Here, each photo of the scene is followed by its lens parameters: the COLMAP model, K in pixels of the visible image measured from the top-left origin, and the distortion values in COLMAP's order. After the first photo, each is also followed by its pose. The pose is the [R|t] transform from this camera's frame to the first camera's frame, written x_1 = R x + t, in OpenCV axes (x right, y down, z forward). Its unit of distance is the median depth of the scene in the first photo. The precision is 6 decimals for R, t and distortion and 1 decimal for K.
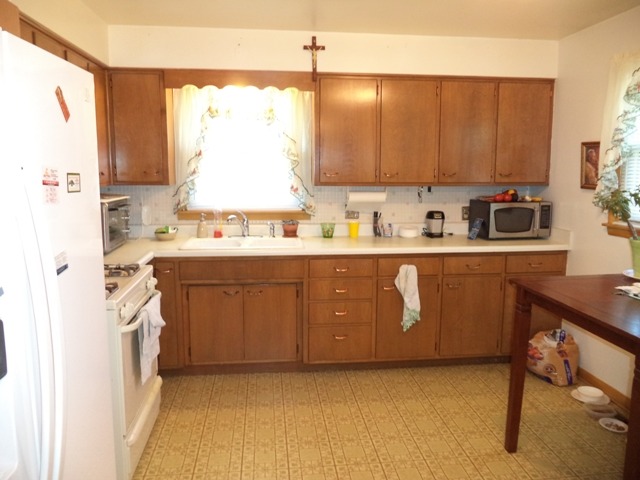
lens RADIAL K [[508.1, 0, 316.8], [0, 508.1, 241.5], [0, 0, 1]] dist [-0.047108, -0.003635]
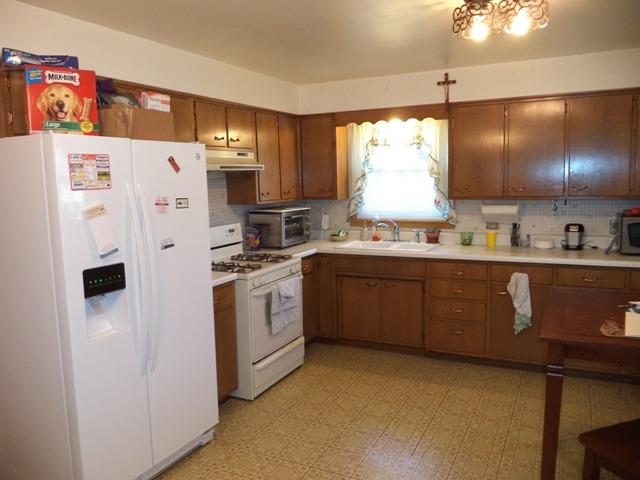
lens RADIAL K [[508.1, 0, 316.8], [0, 508.1, 241.5], [0, 0, 1]] dist [-0.047108, -0.003635]
pose [[0.835429, 0.041666, -0.548017, 0.382757], [-0.050853, 0.998705, -0.001591, 0.003014], [0.547241, 0.029197, 0.836466, -0.131401]]
